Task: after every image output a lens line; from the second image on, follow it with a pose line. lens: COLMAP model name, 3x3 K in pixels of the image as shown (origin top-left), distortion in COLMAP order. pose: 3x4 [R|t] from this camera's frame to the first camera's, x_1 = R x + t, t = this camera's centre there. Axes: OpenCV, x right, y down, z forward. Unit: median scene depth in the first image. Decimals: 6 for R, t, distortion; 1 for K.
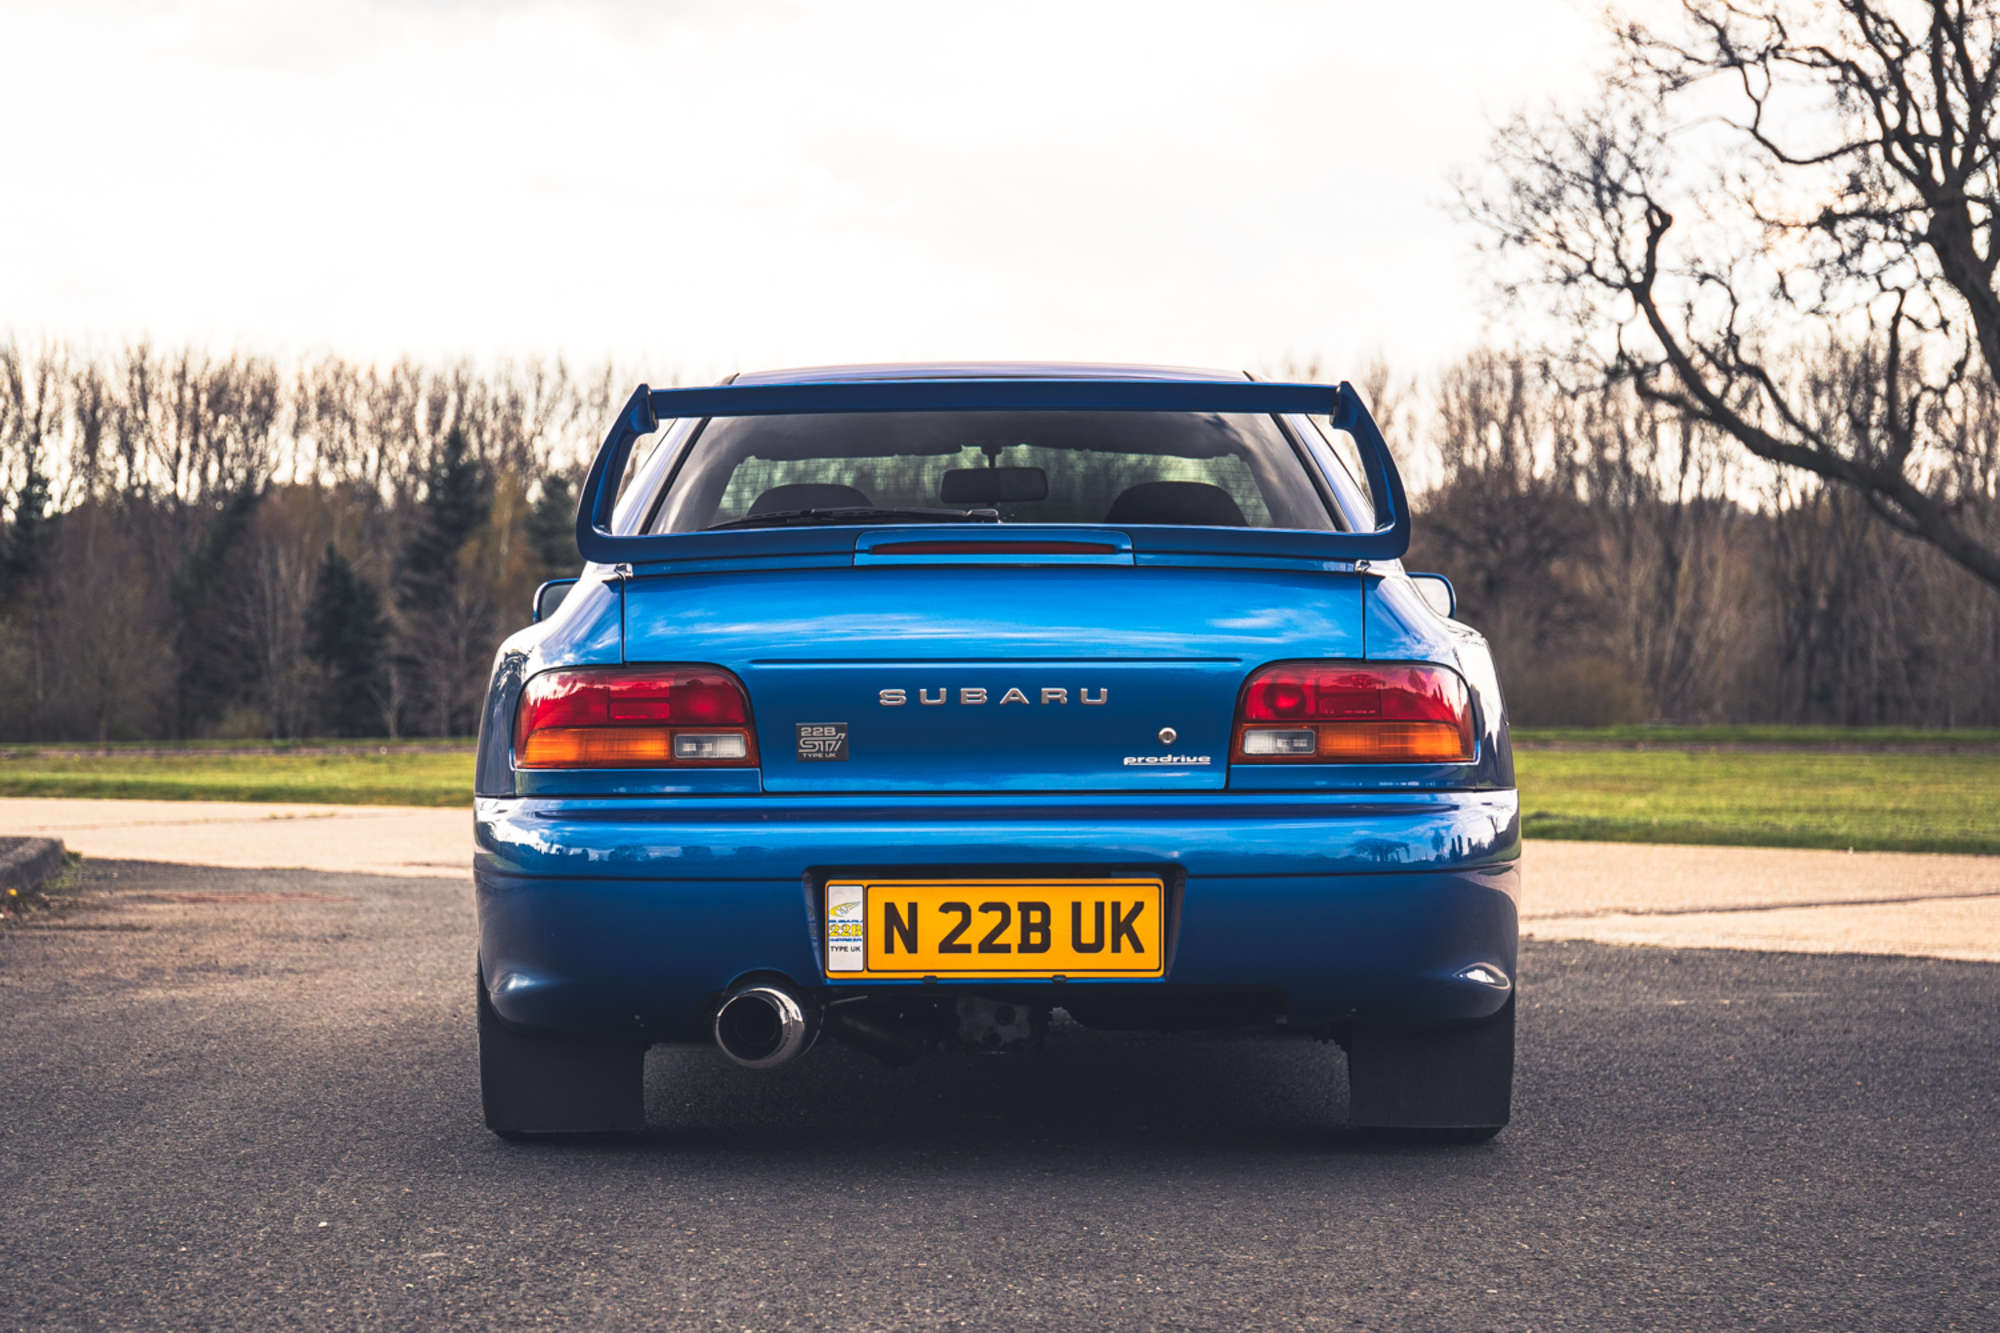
lens RADIAL K [[4064.1, 0, 1000.0], [0, 4064.1, 667.8], [0, 0, 1]] dist [-0.008877, 0.000000]
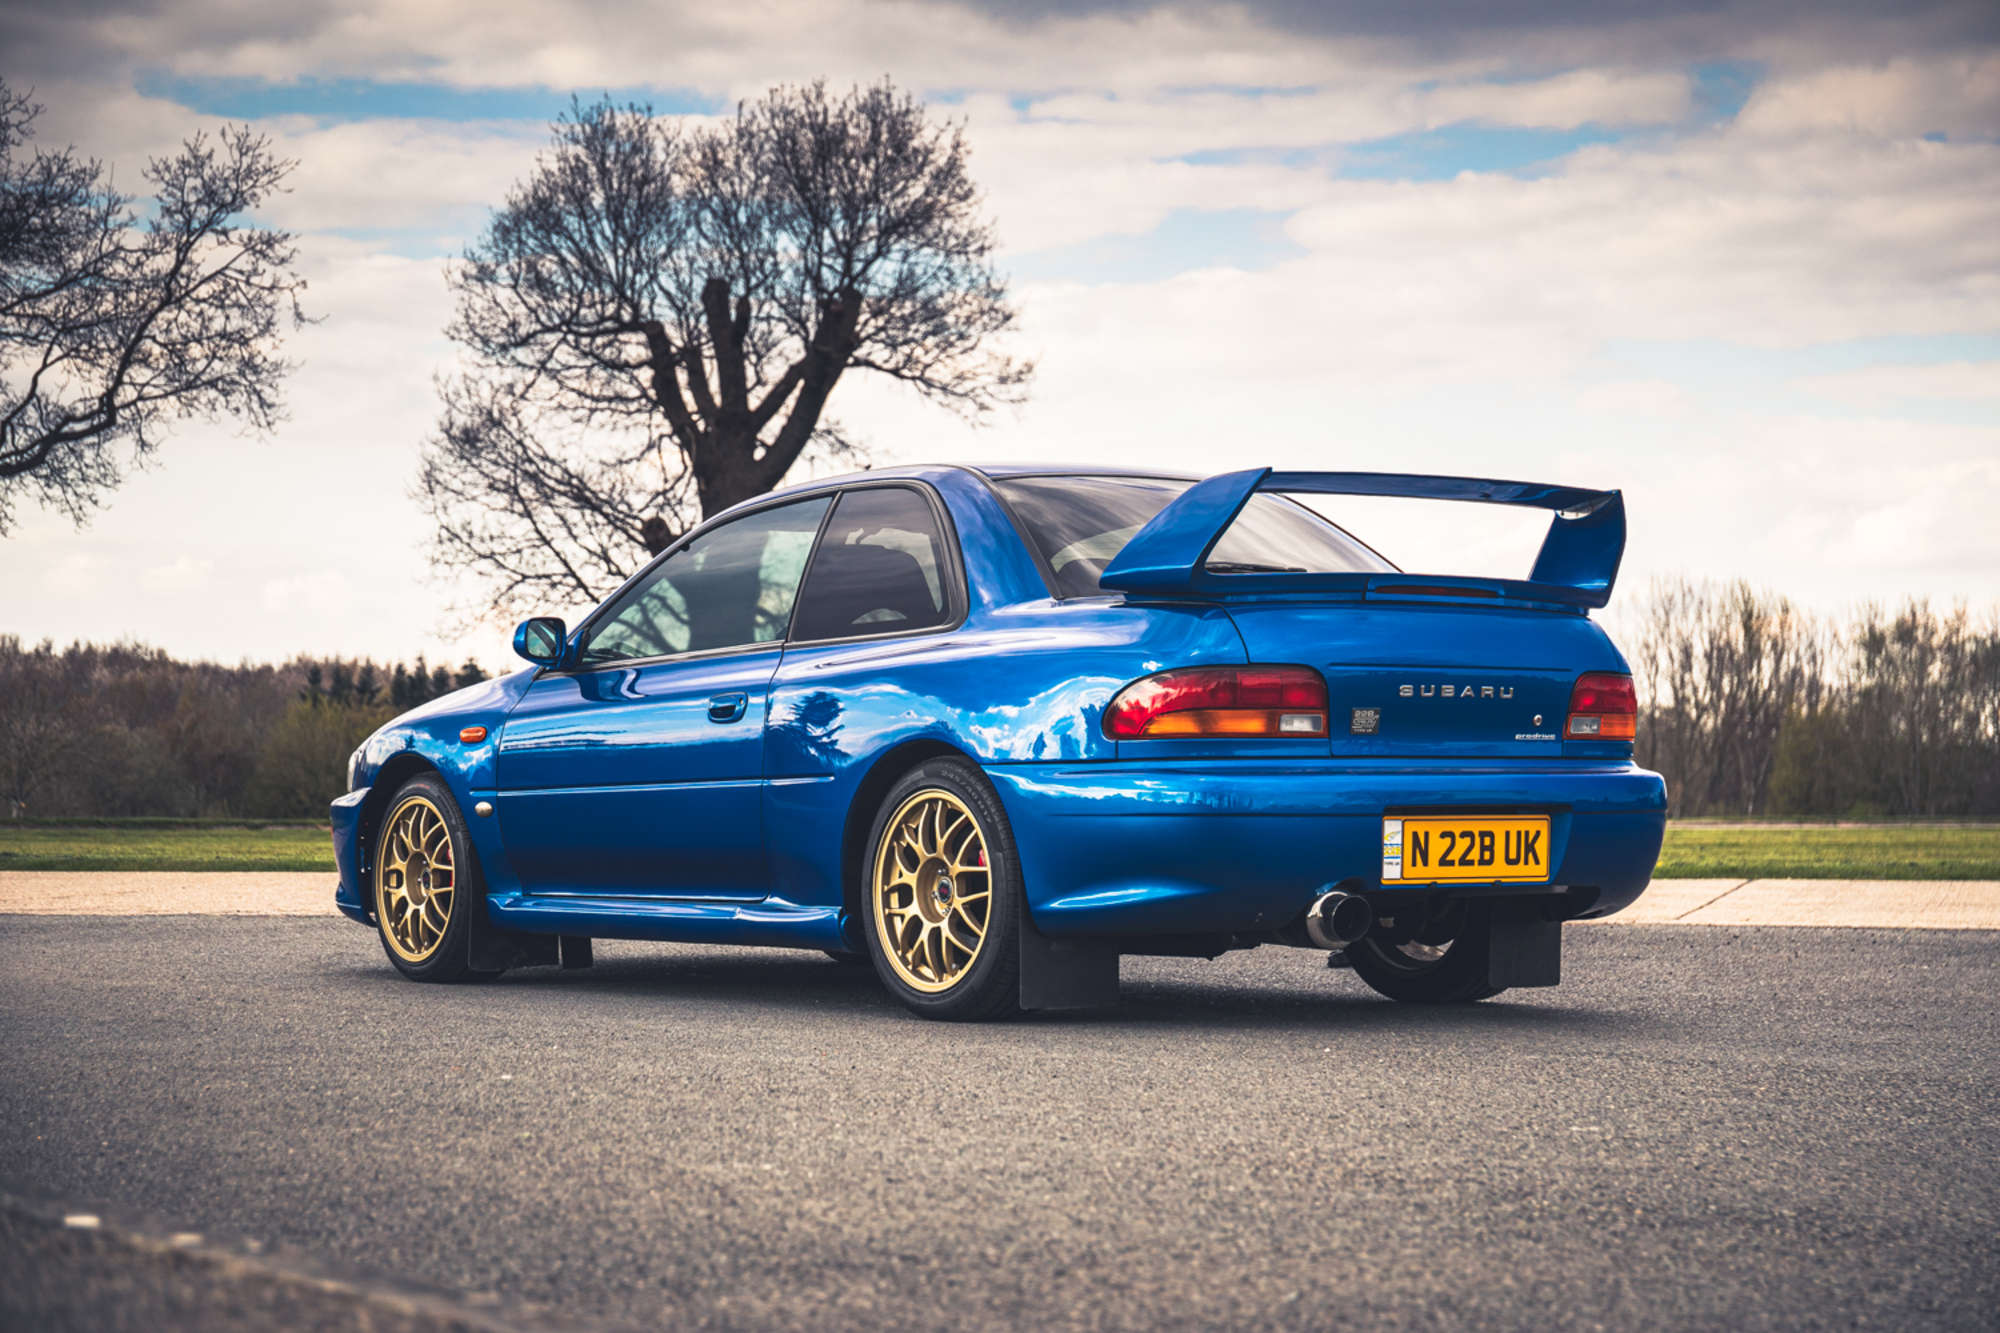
lens RADIAL K [[4064.1, 0, 1000.2], [0, 4064.1, 666.5], [0, 0, 1]] dist [-0.008877, 0.000000]
pose [[0.964033, 0.001023, -0.265782, 0.228168], [0.001772, 0.999946, 0.010275, -0.017428], [0.265778, -0.010377, 0.963978, -0.464779]]
